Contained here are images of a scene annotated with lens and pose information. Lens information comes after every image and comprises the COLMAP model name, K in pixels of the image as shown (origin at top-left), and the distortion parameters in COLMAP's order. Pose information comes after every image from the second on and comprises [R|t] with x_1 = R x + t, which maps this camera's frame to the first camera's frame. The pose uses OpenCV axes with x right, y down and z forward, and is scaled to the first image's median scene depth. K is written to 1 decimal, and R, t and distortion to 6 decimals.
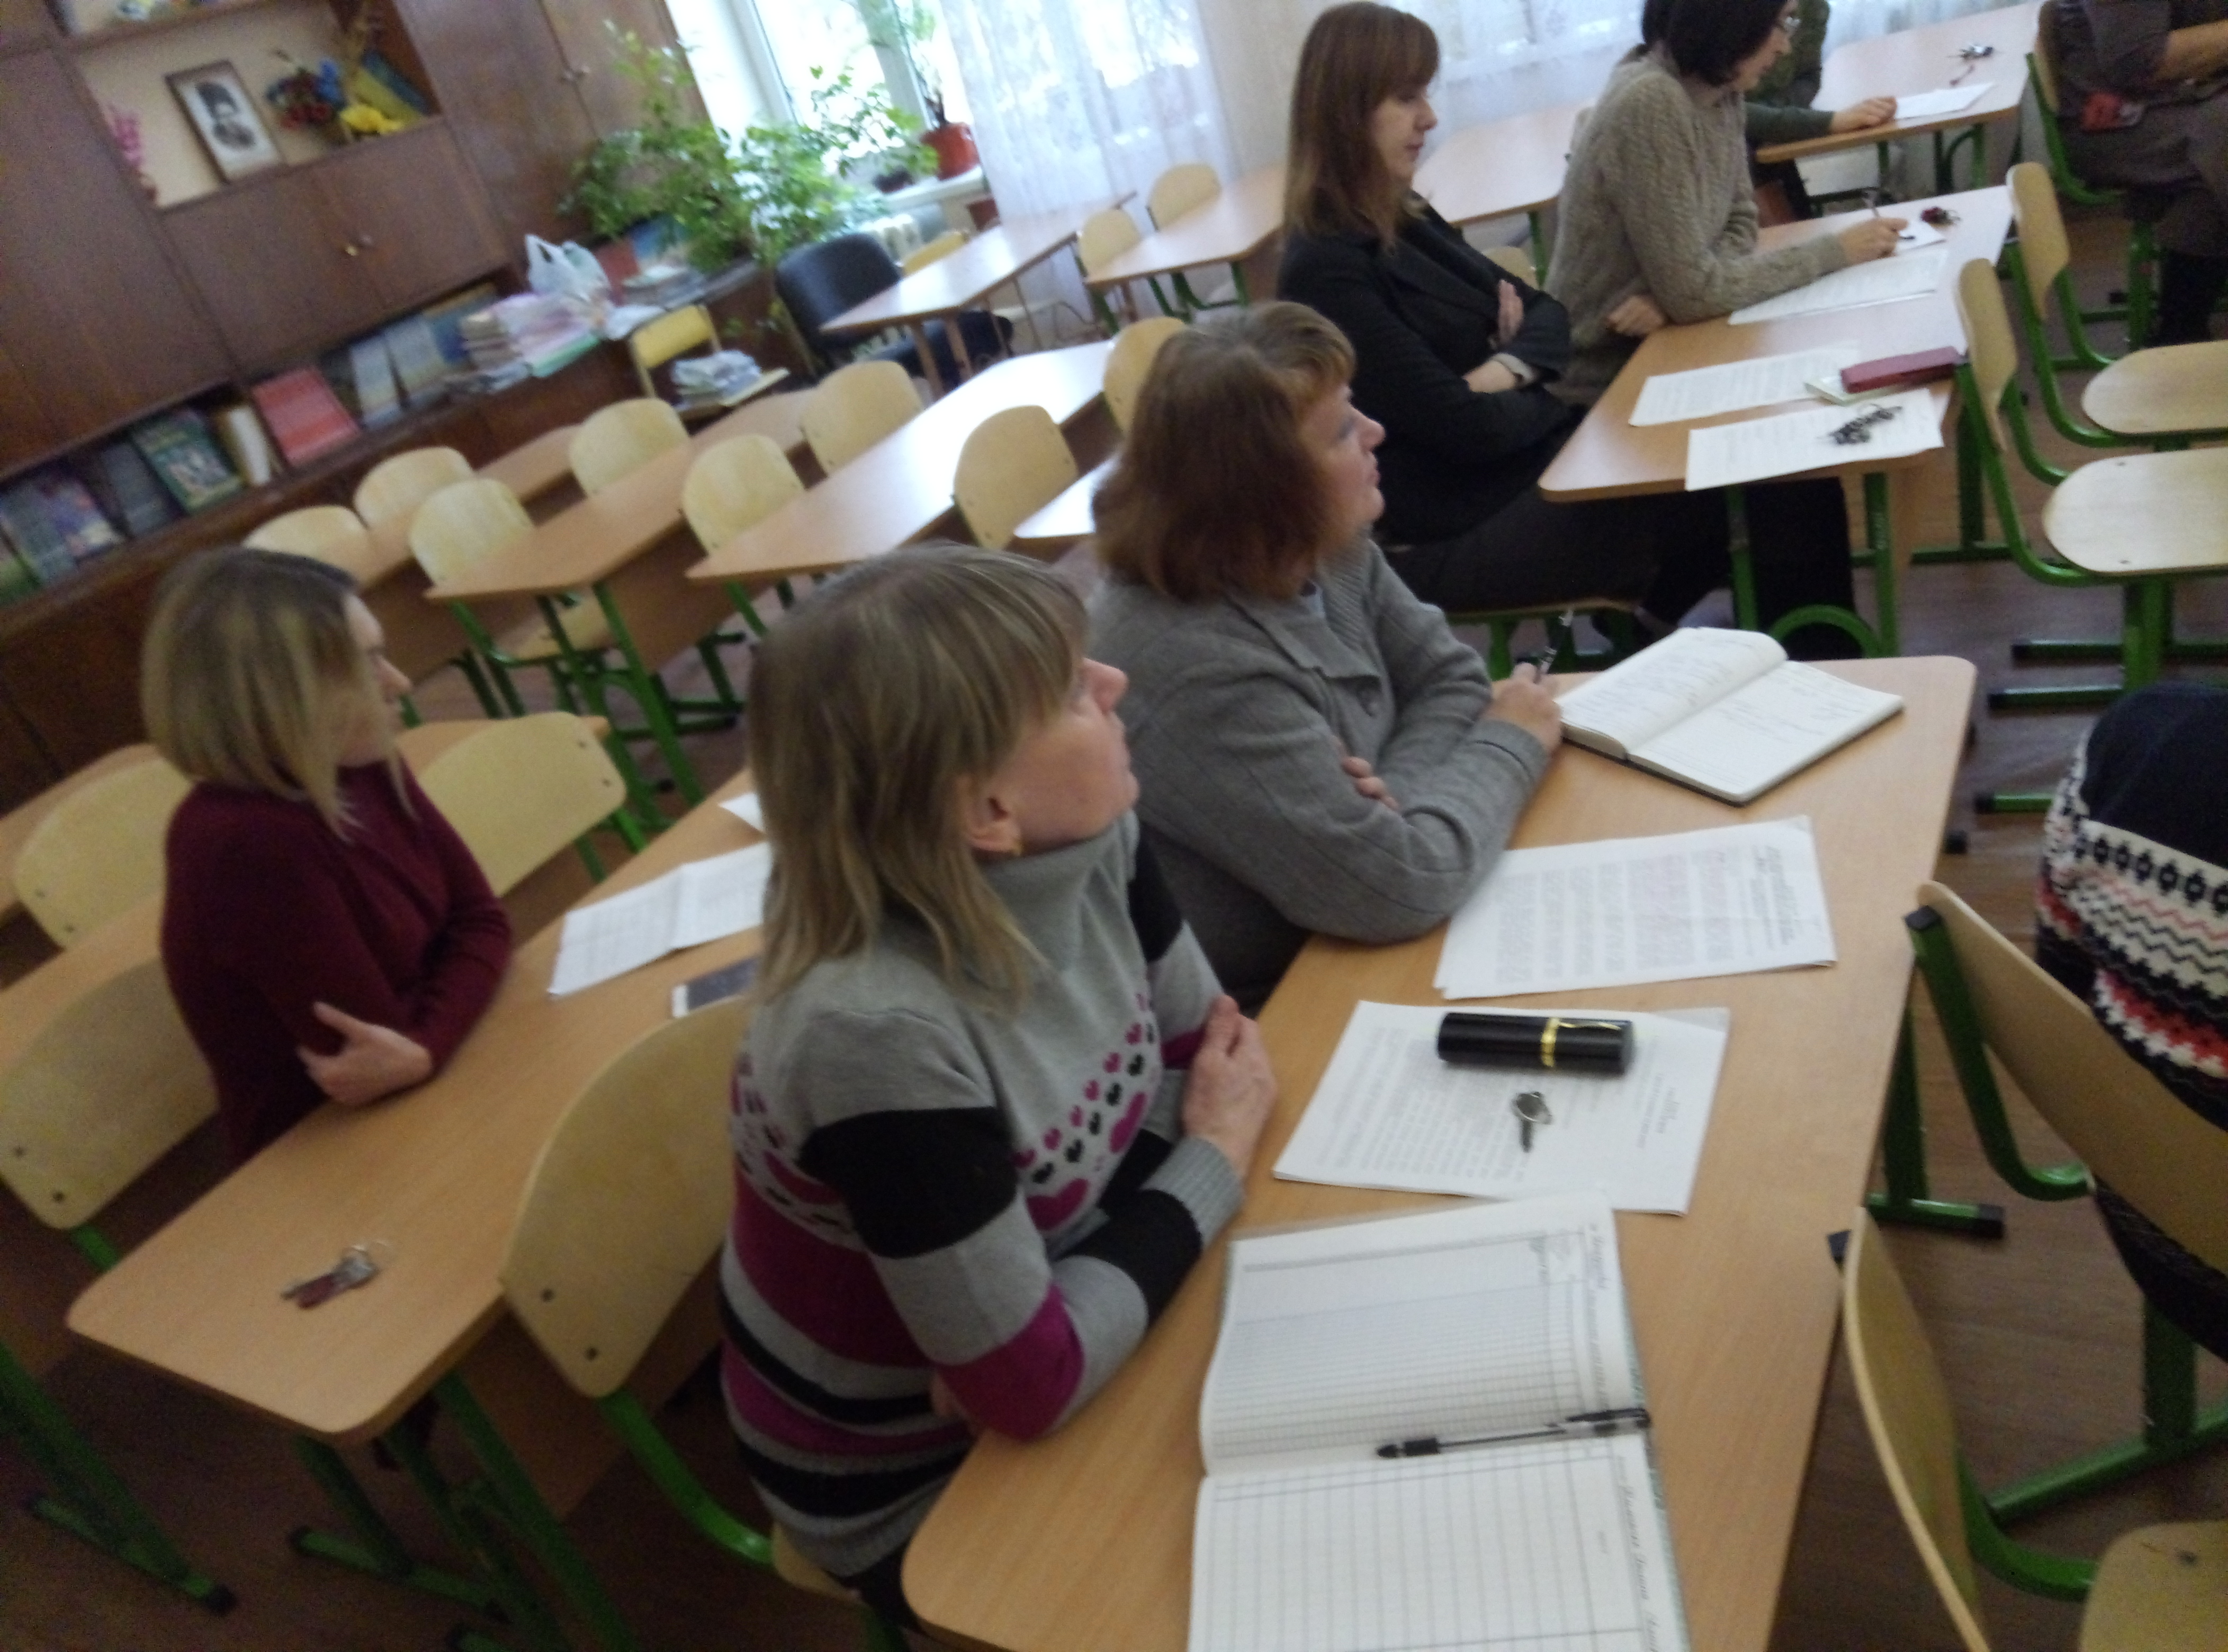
lens RADIAL K [[1686.9, 0, 1097.8], [0, 1686.9, 833.9], [0, 0, 1]] dist [0.026758, -0.030731]
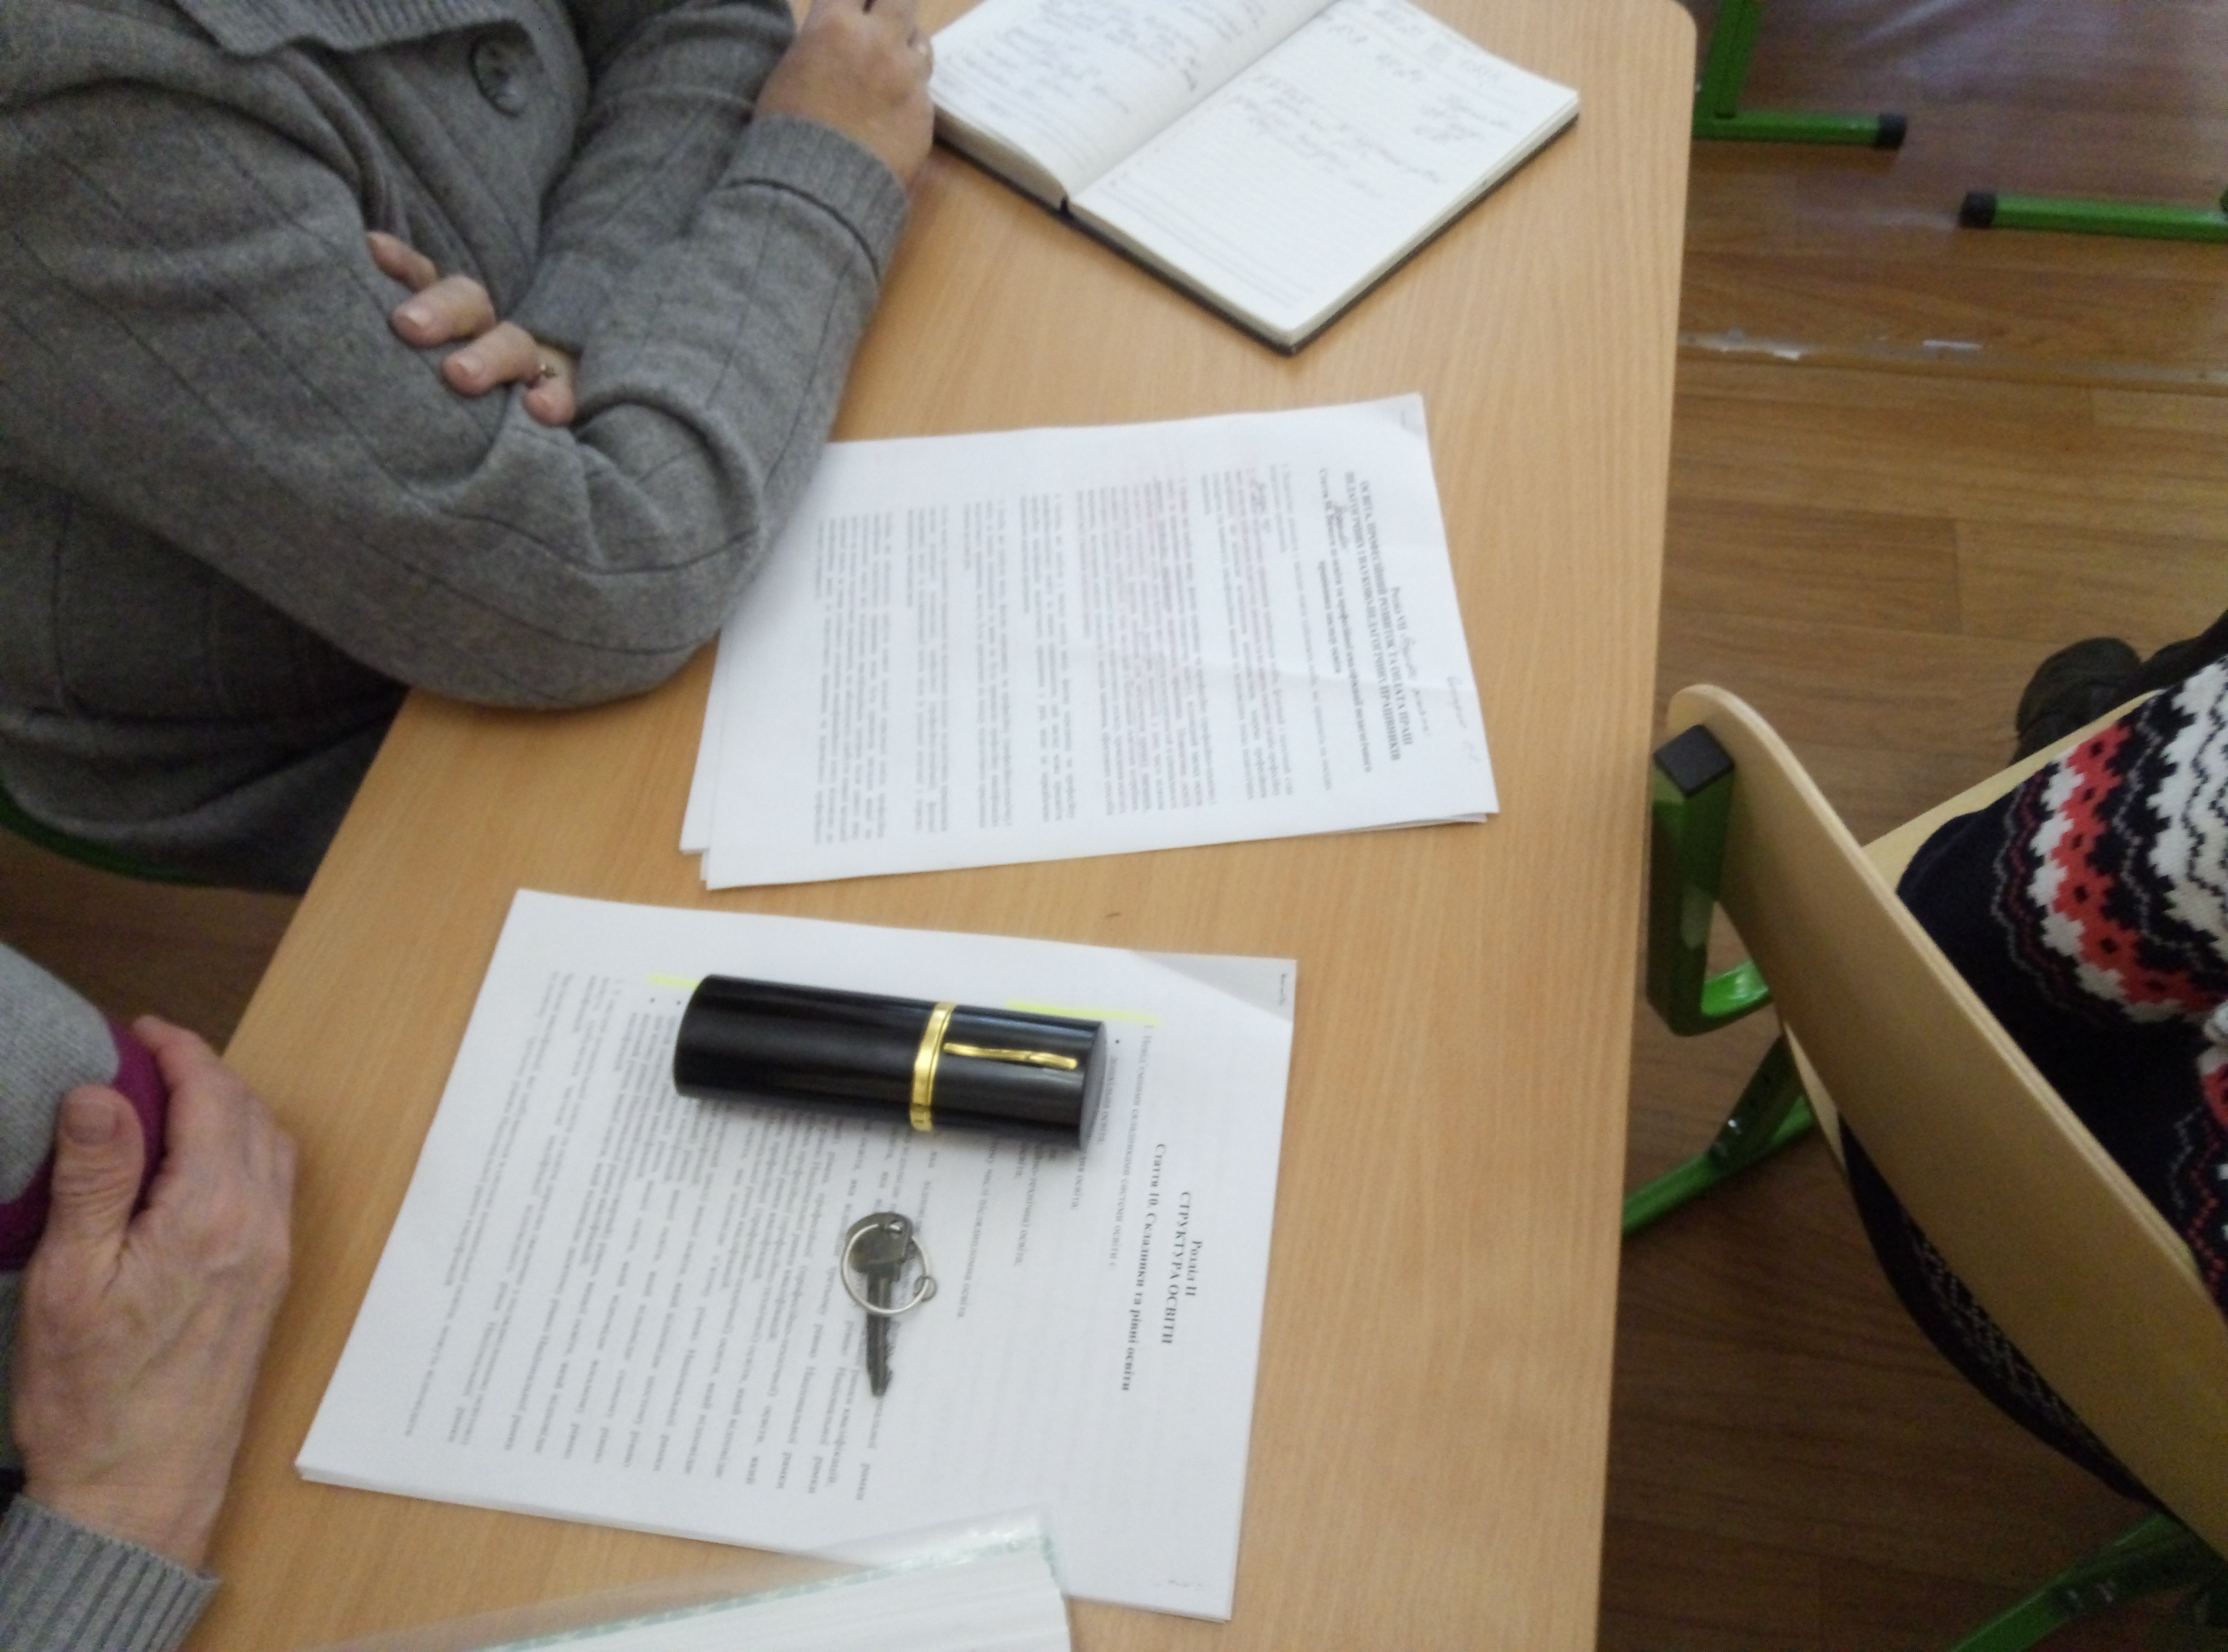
lens RADIAL K [[1713.0, 0, 1137.4], [0, 1713.0, 827.8], [0, 0, 1]] dist [0.045349, -0.062401]
pose [[0.936251, -0.146162, 0.319486, 0.161212], [-0.013513, 0.893701, 0.448459, -0.120347], [-0.351073, -0.424188, 0.834753, 0.550079]]
